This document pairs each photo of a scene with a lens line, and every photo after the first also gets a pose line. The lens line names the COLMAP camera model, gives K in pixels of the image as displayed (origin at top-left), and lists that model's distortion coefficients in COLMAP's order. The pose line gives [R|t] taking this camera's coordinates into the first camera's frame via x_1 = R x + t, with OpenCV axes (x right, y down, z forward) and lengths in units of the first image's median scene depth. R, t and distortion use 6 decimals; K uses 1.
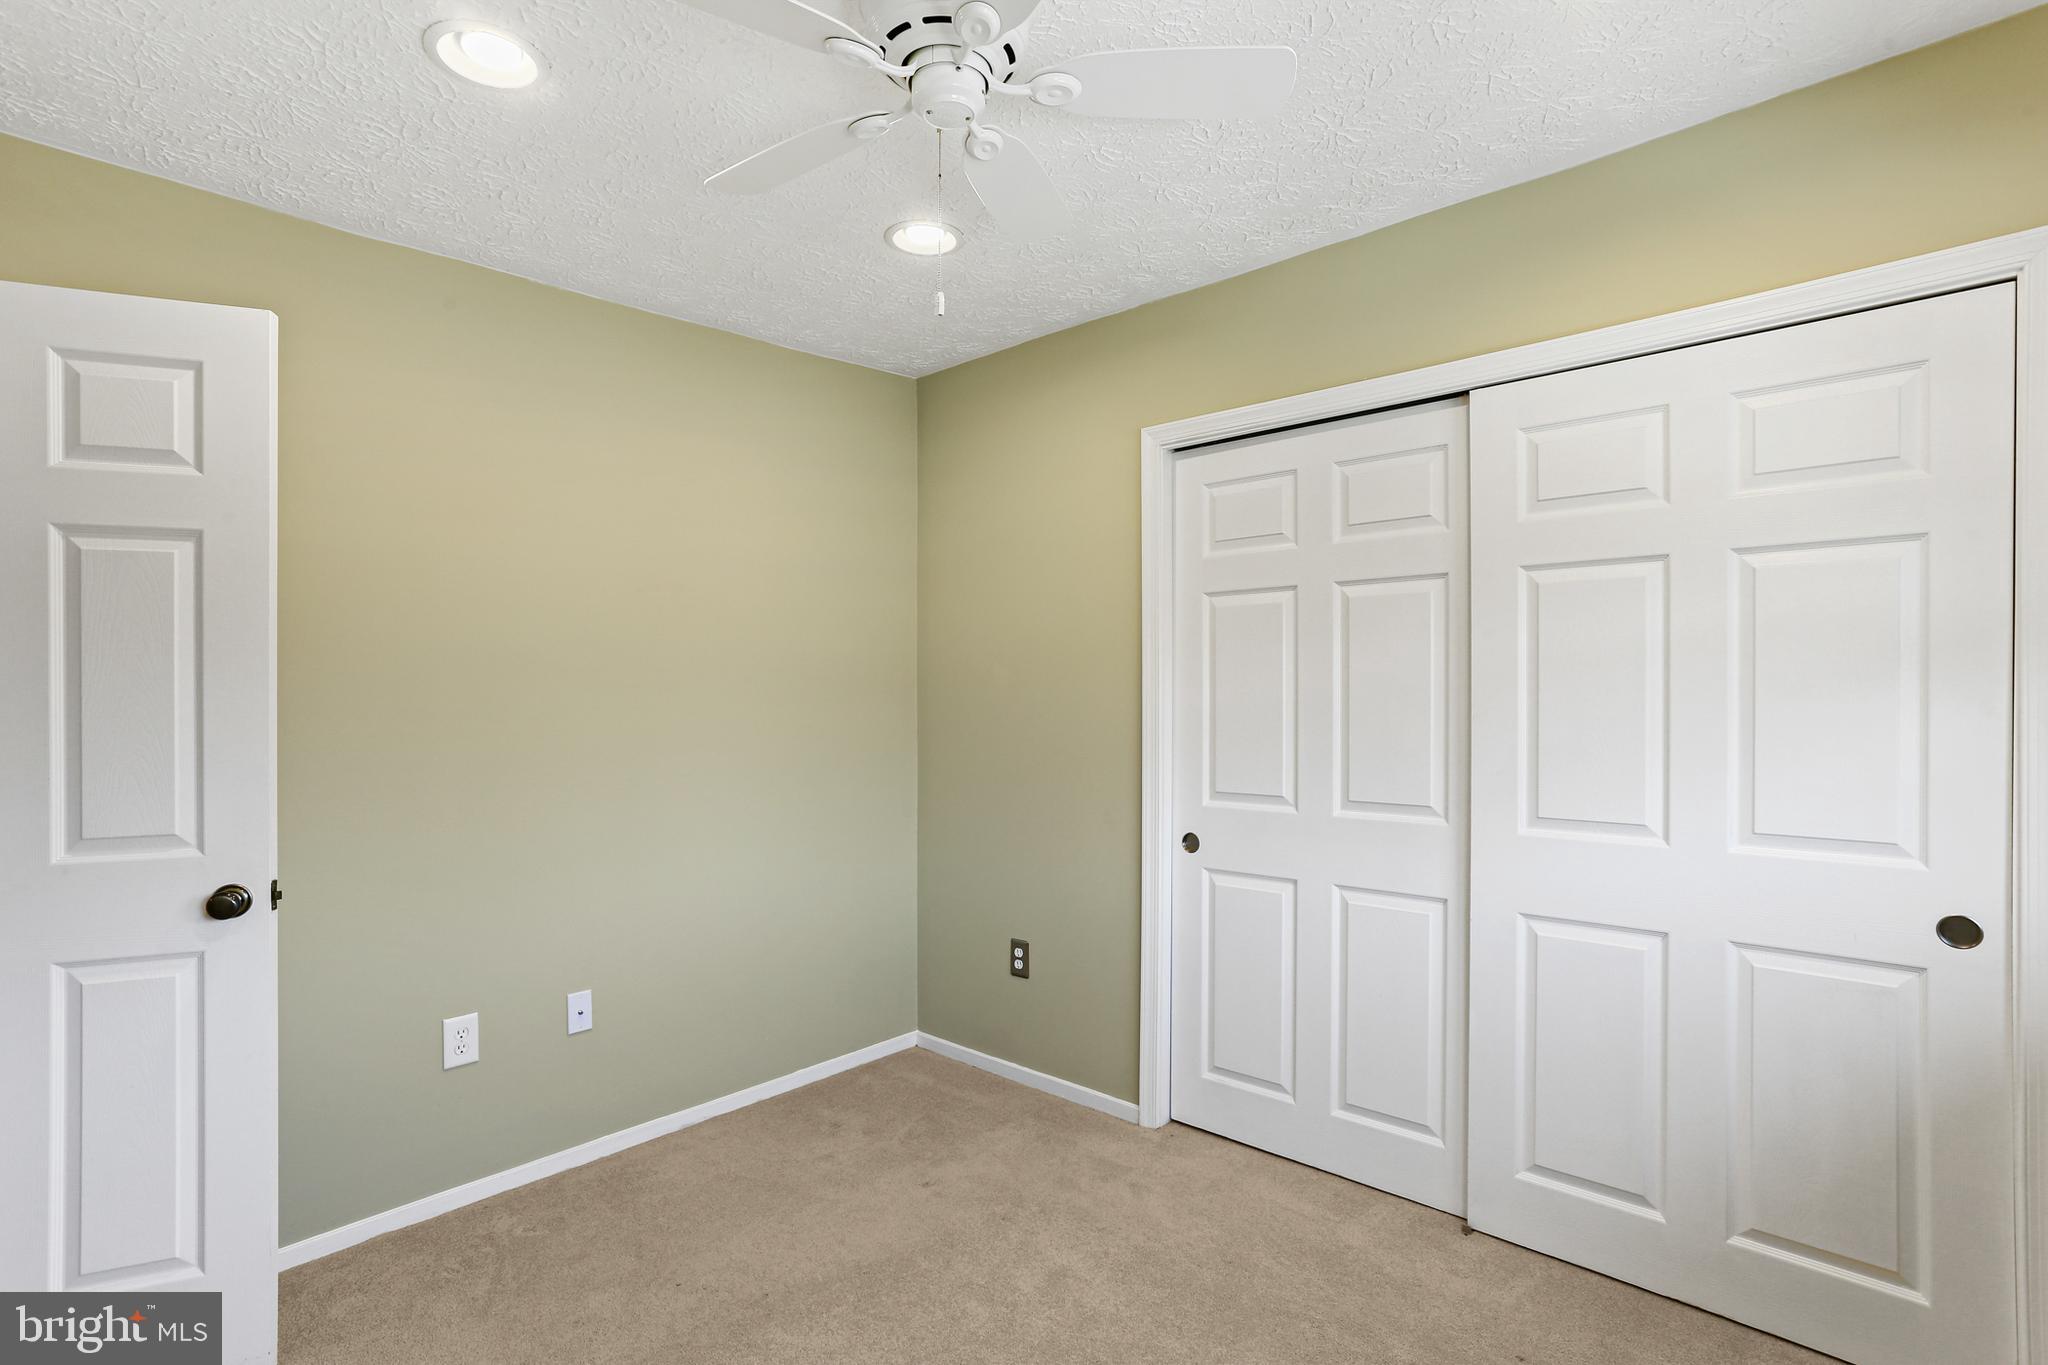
lens RADIAL K [[1003.5, 0, 1023.3], [0, 1003.5, 693.7], [0, 0, 1]] dist [-0.041698, 0.021582]
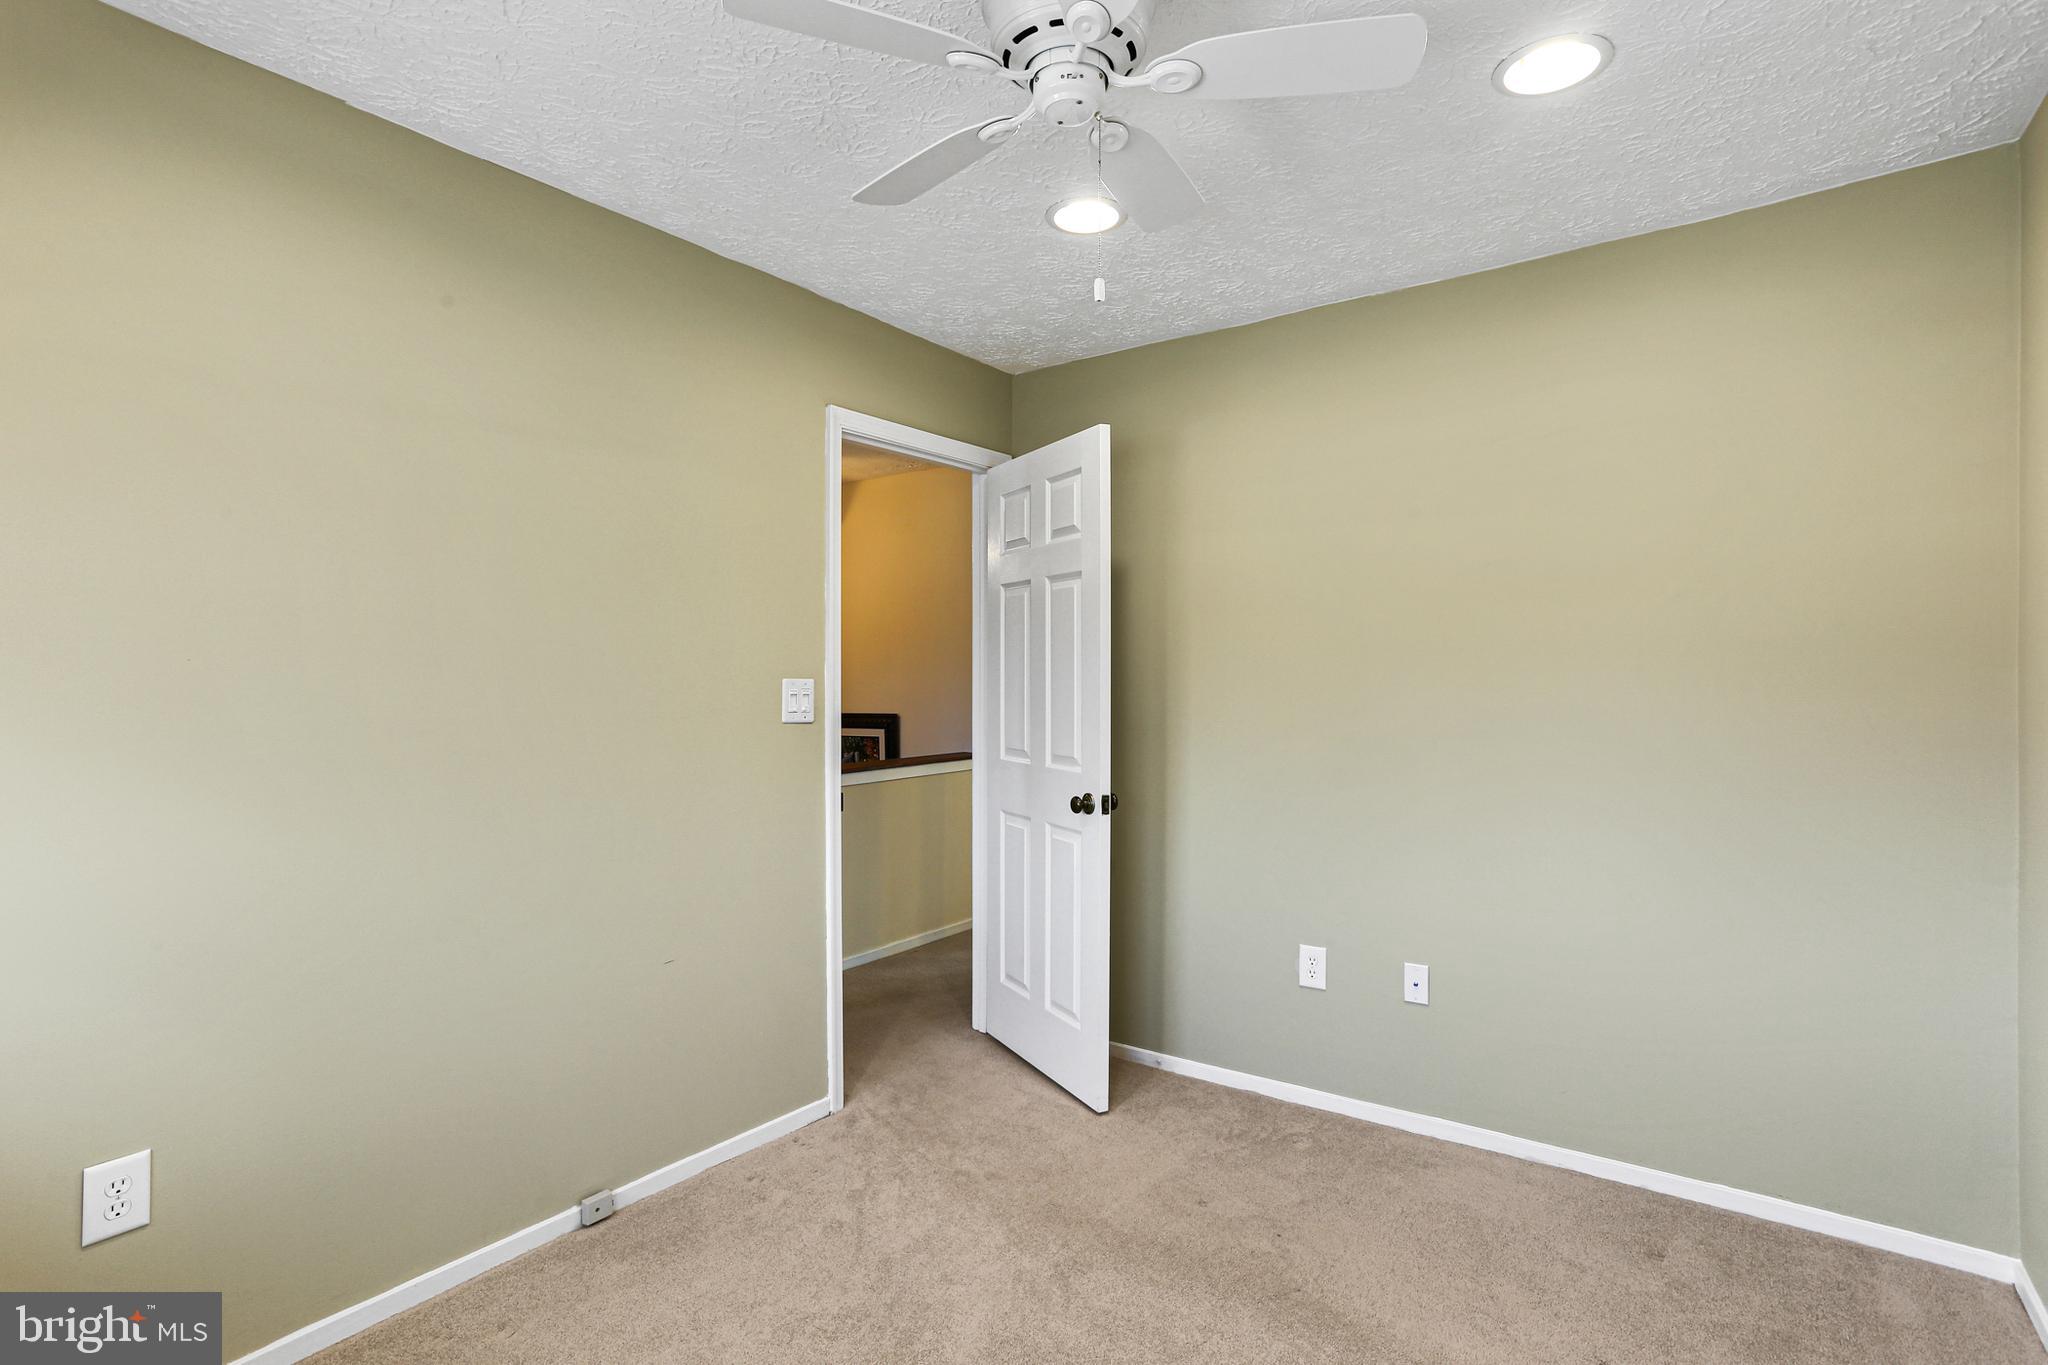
lens RADIAL K [[1003.5, 0, 1017.5], [0, 1003.5, 678.5], [0, 0, 1]] dist [-0.041698, 0.021582]
pose [[0.095332, 0.005969, -0.995428, 0.574965], [0.000175, 0.999982, 0.006014, -0.000468], [0.995446, -0.000747, 0.095329, 0.533494]]
